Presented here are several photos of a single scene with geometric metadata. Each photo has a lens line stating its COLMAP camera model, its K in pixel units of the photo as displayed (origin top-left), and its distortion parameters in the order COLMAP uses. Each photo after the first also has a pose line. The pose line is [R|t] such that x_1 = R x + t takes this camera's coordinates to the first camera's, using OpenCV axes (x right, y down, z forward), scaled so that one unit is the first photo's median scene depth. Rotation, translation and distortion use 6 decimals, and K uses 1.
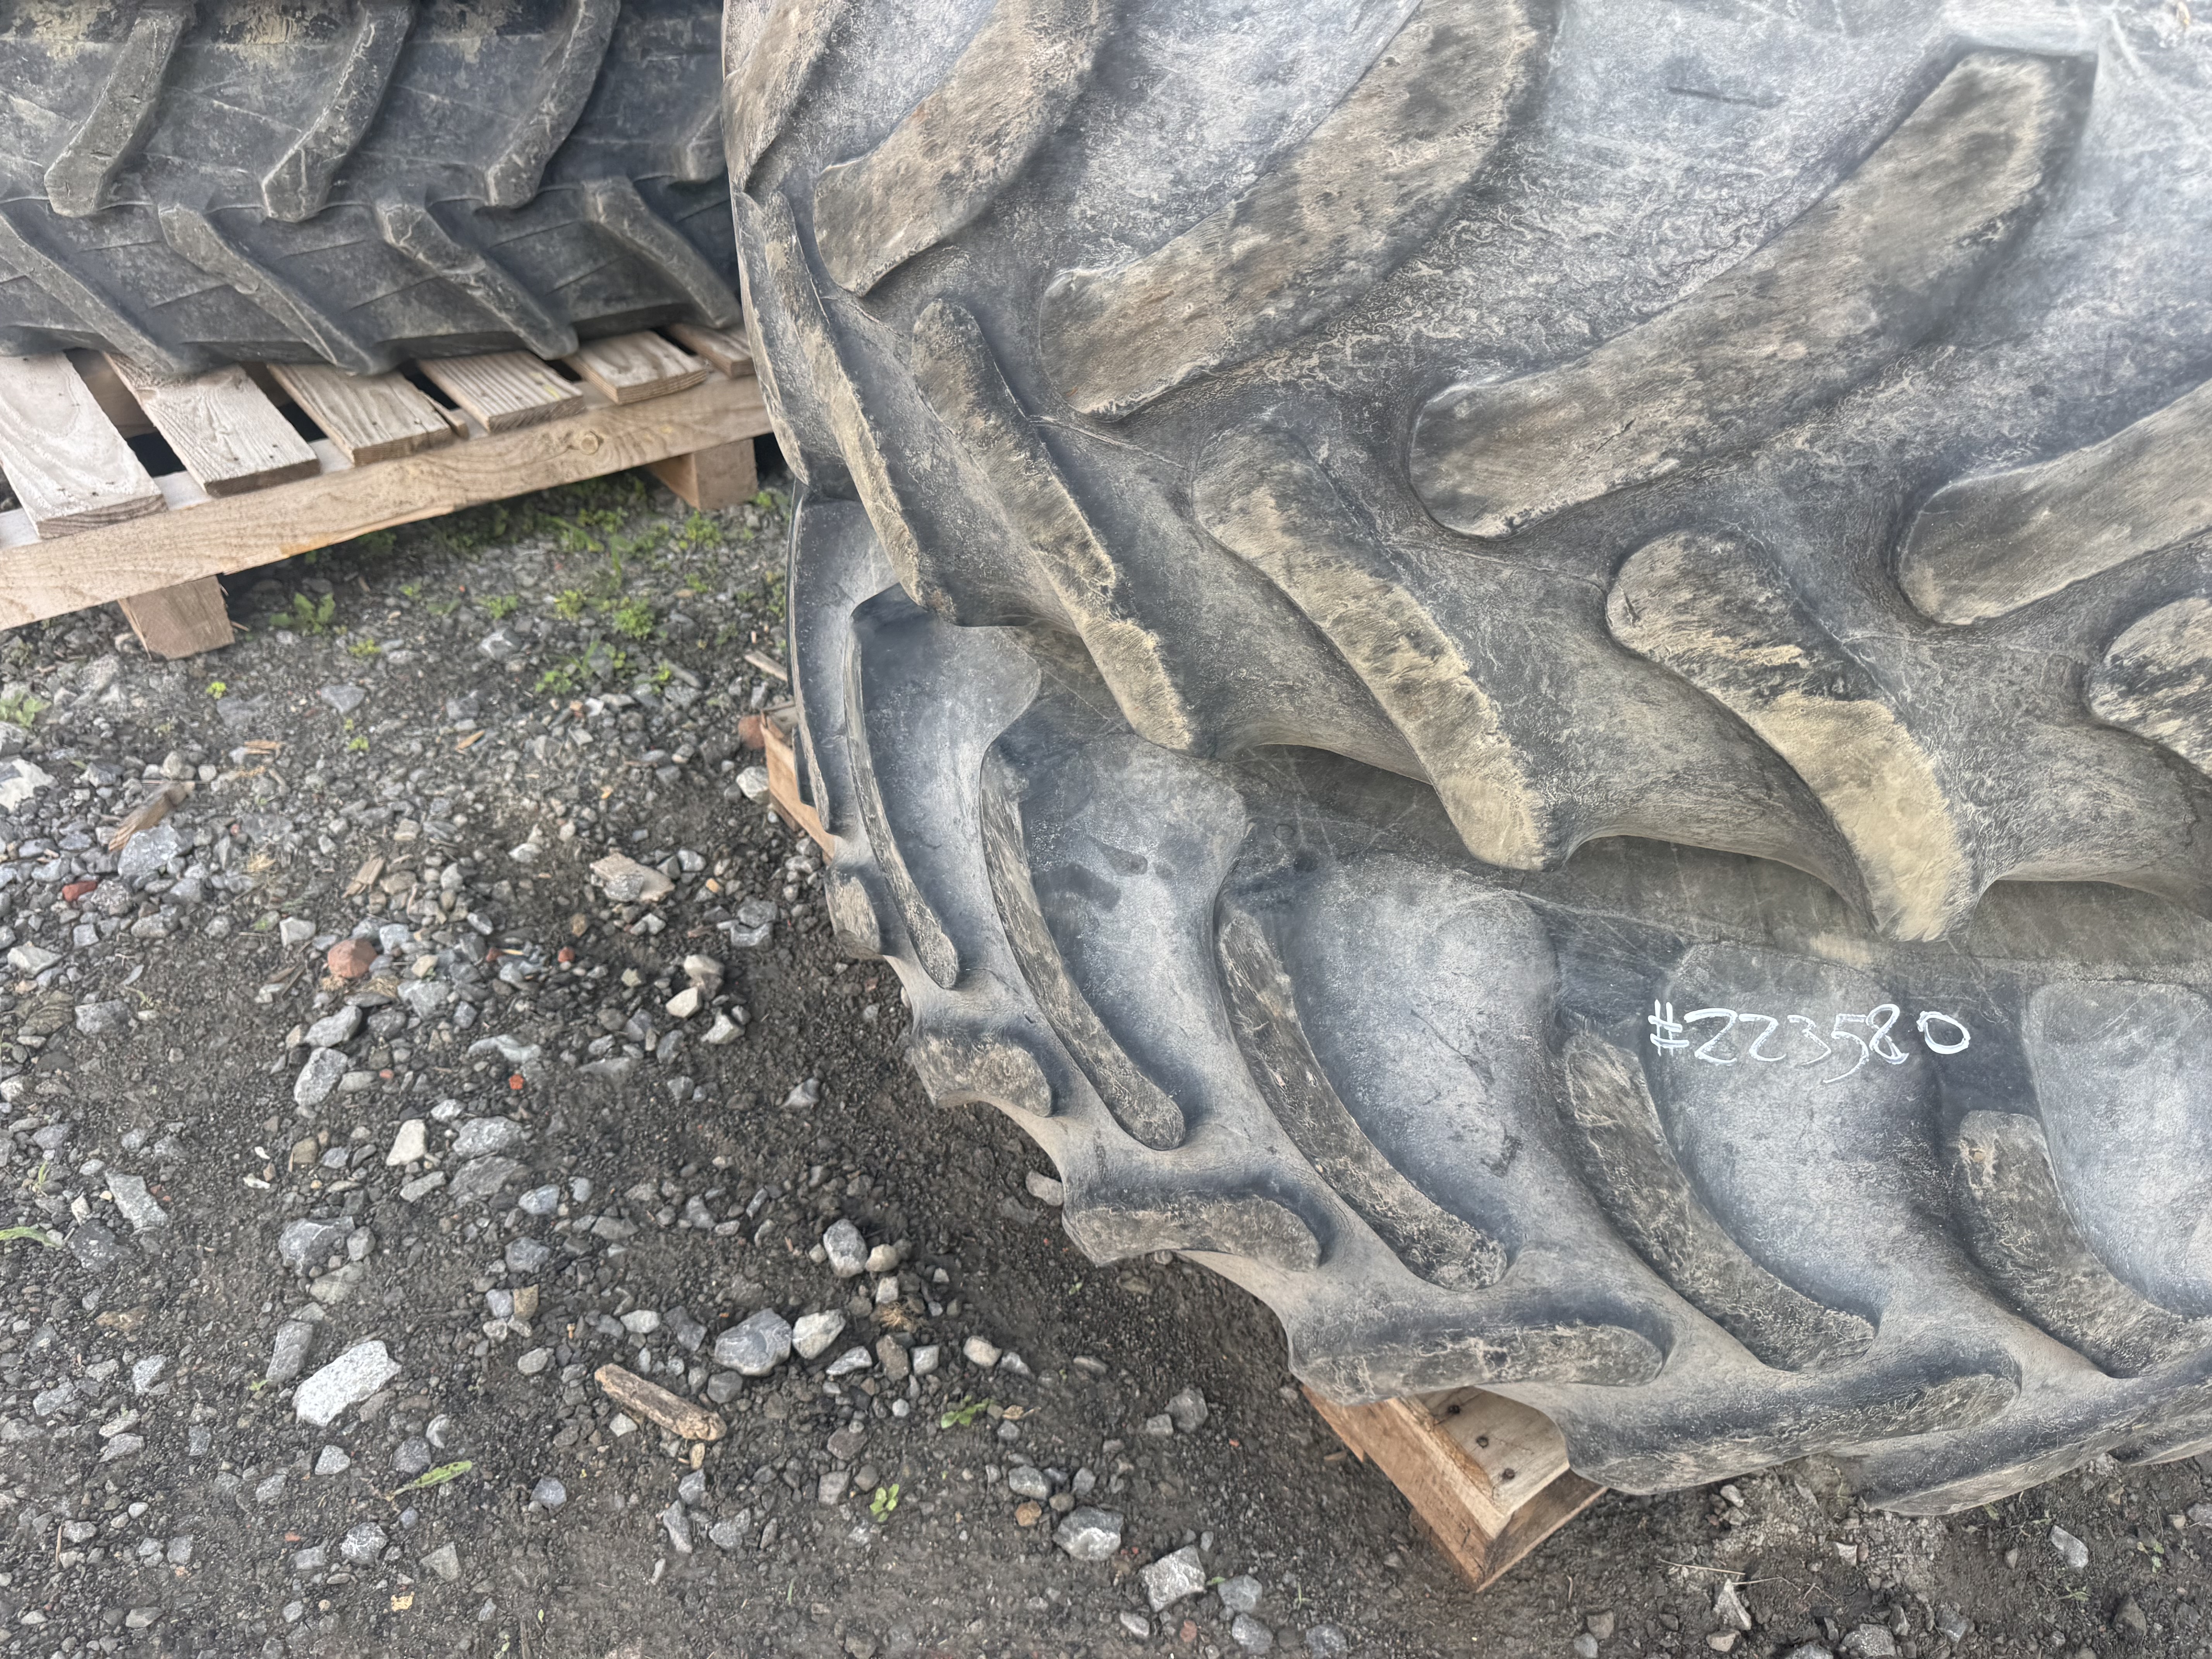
lens RADIAL K [[1609.8, 0, 1118.6], [0, 1609.8, 855.0], [0, 0, 1]] dist [0.026966, -0.024717]
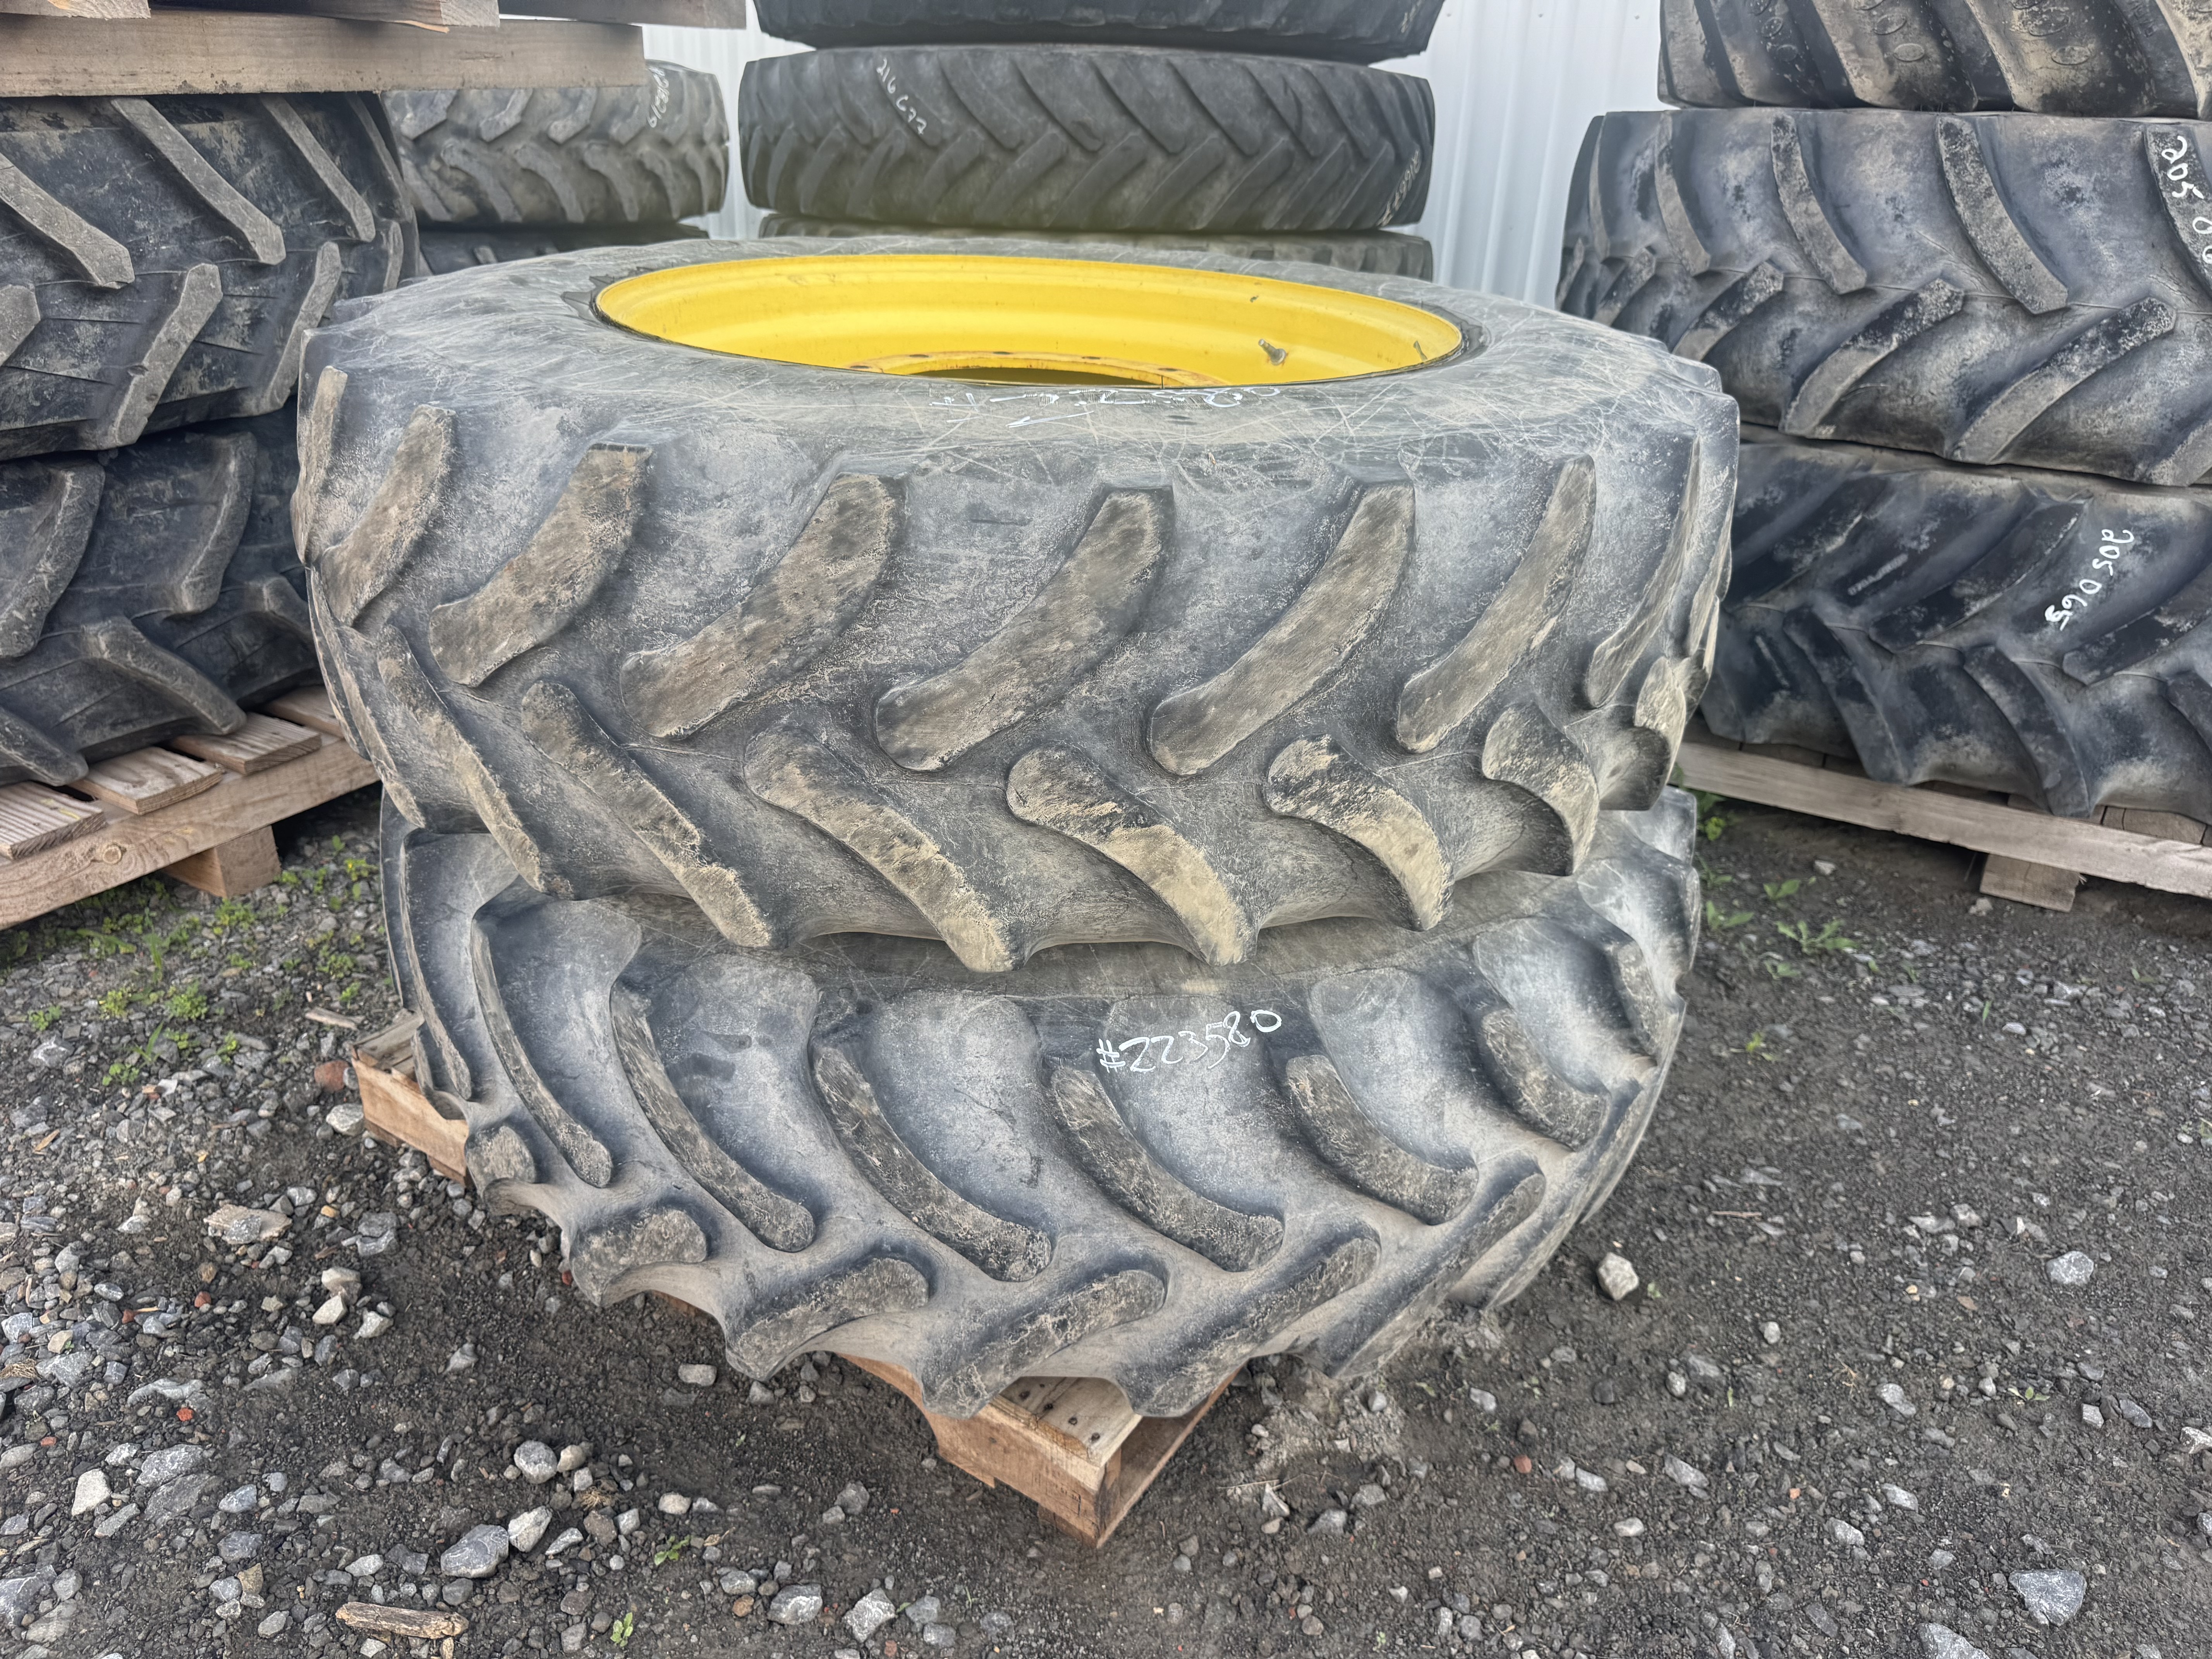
lens RADIAL K [[1579.2, 0, 1097.9], [0, 1579.2, 836.8], [0, 0, 1]] dist [0.046959, -0.045206]
pose [[0.935982, -0.174936, 0.305508, -0.094267], [0.230193, 0.960700, -0.155136, 0.125845], [-0.266363, 0.215530, 0.939467, -0.444777]]
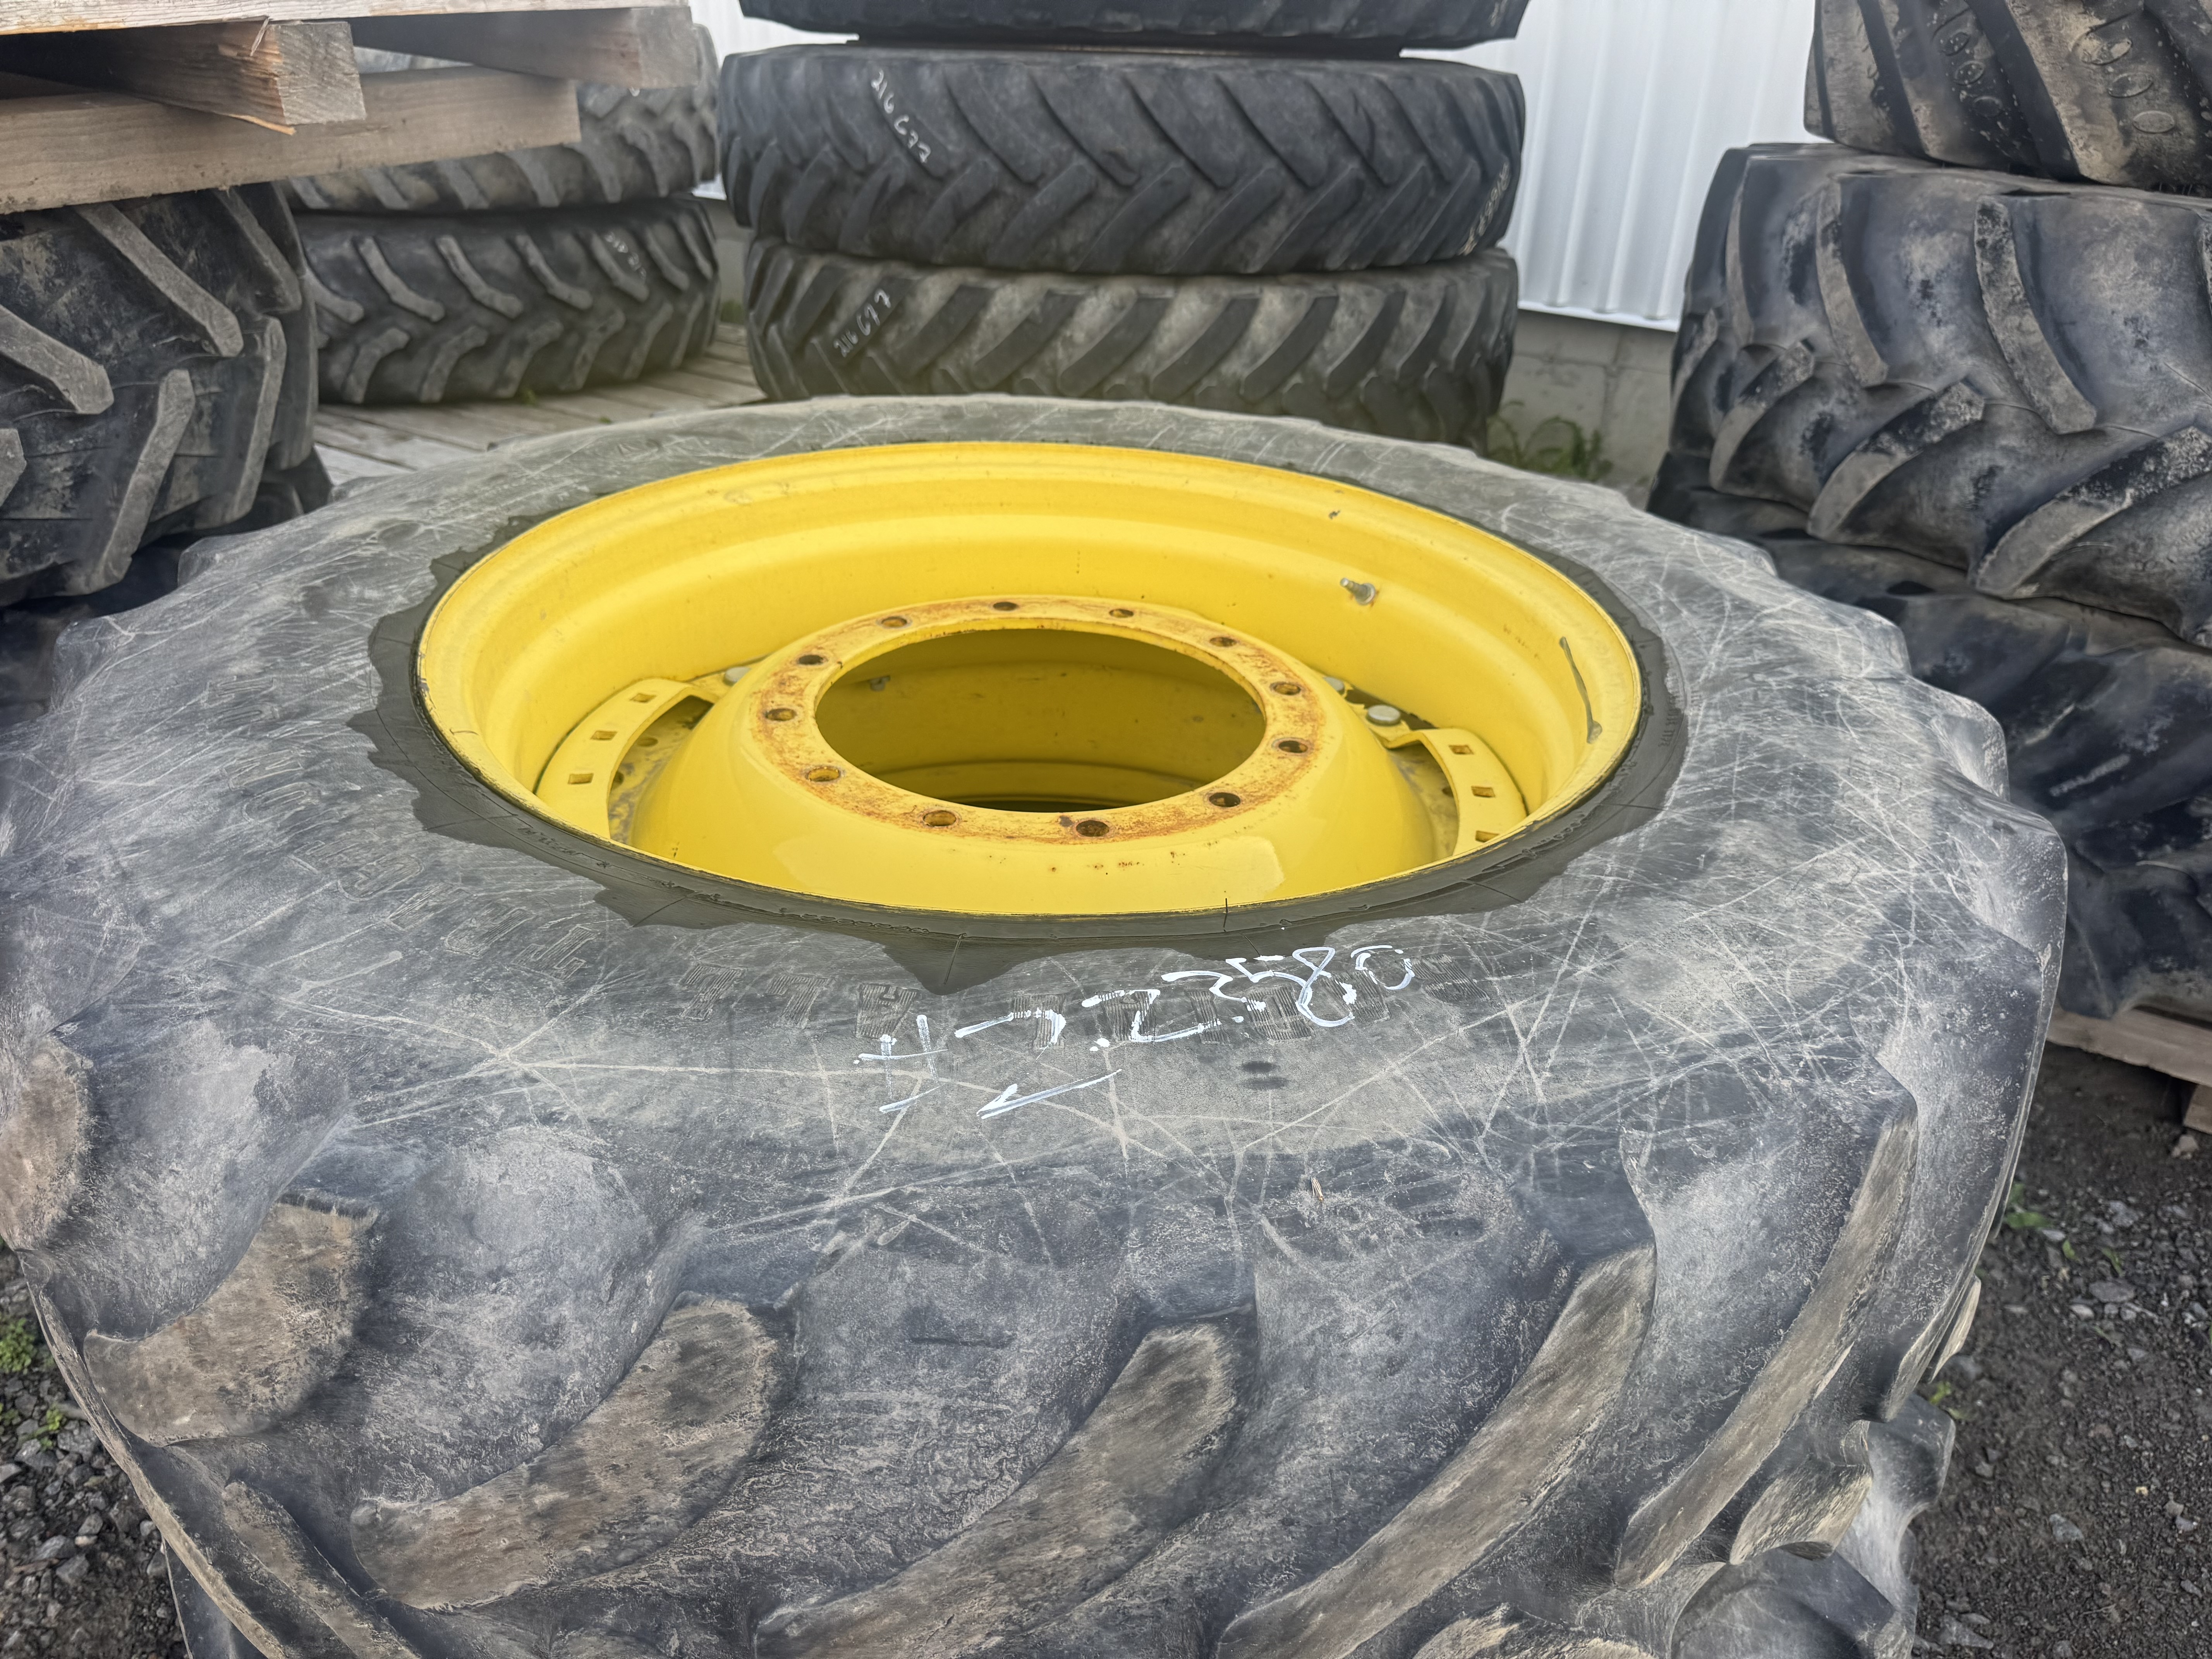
lens RADIAL K [[1609.8, 0, 1118.6], [0, 1609.8, 855.0], [0, 0, 1]] dist [0.026966, -0.024717]
pose [[0.938918, -0.189048, 0.287564, 0.150859], [0.226269, 0.968716, -0.101939, -0.442328], [-0.259297, 0.160779, 0.952321, -0.080071]]
